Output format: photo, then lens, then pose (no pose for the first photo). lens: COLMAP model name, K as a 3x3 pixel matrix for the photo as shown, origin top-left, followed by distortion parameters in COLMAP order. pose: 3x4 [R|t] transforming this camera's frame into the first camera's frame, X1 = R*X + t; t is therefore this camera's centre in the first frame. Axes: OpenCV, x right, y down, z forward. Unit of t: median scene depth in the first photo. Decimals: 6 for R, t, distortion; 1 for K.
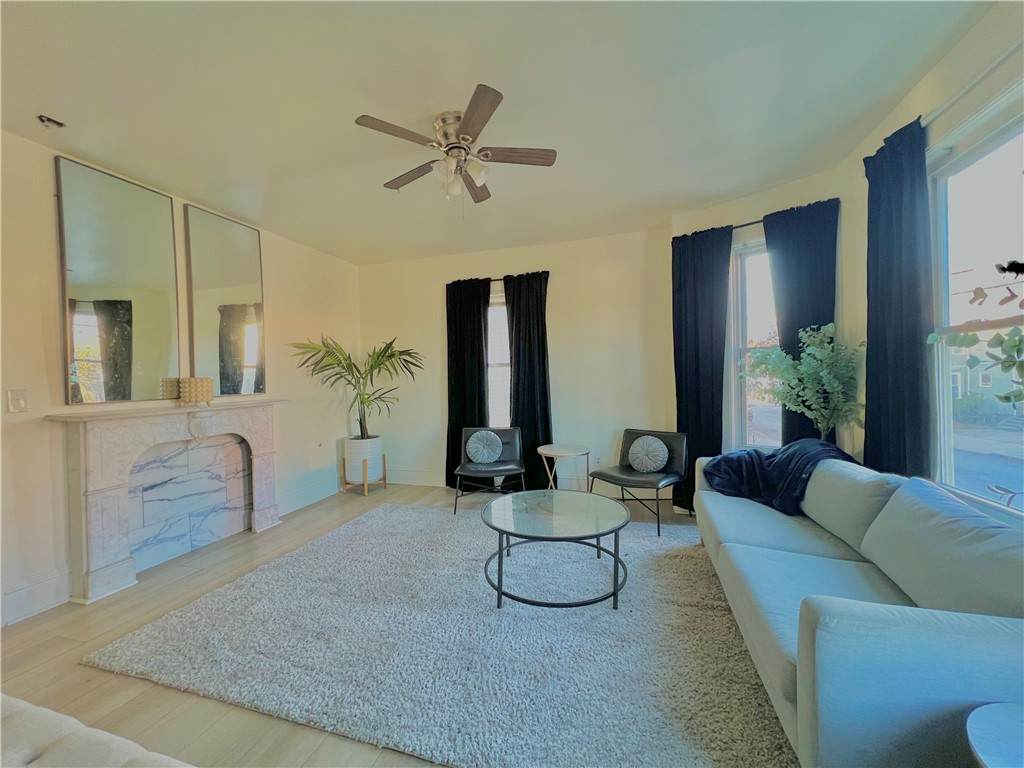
lens RADIAL K [[406.3, 0, 514.7], [0, 406.3, 381.5], [0, 0, 1]] dist [0.000550, 0.000103]
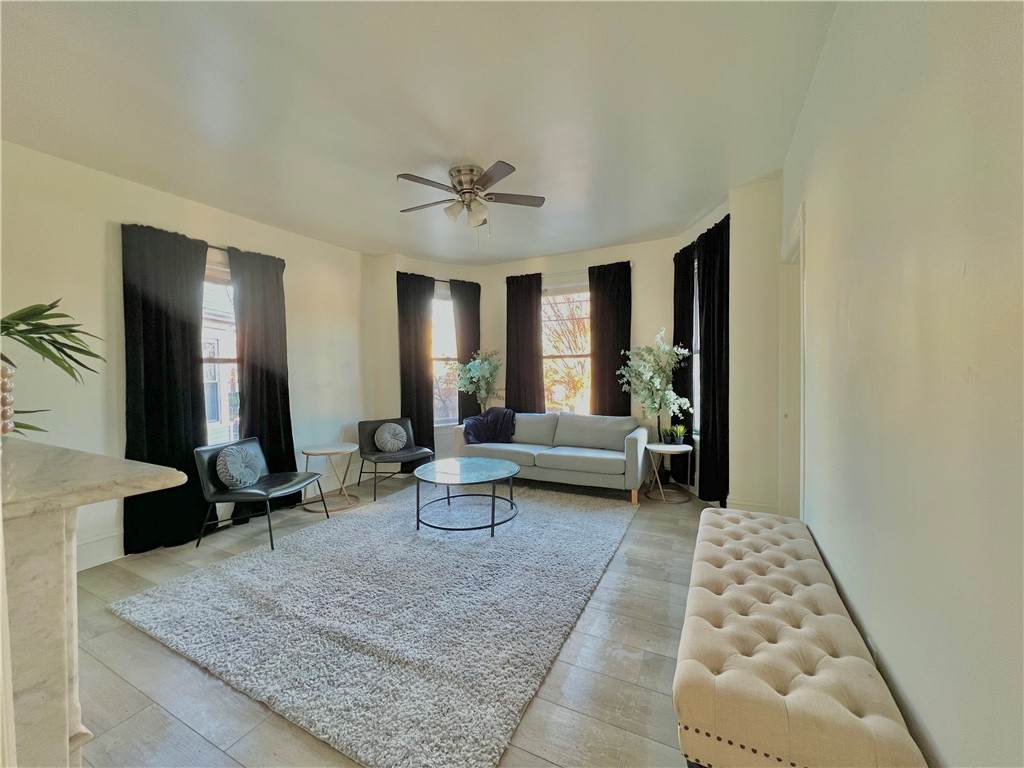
lens RADIAL K [[406.3, 0, 514.7], [0, 406.3, 381.5], [0, 0, 1]] dist [0.000550, 0.000103]
pose [[0.156786, -0.007262, 0.987606, -0.766476], [0.026807, 0.999636, 0.003095, 0.012587], [-0.987269, 0.025990, 0.156924, 0.369415]]
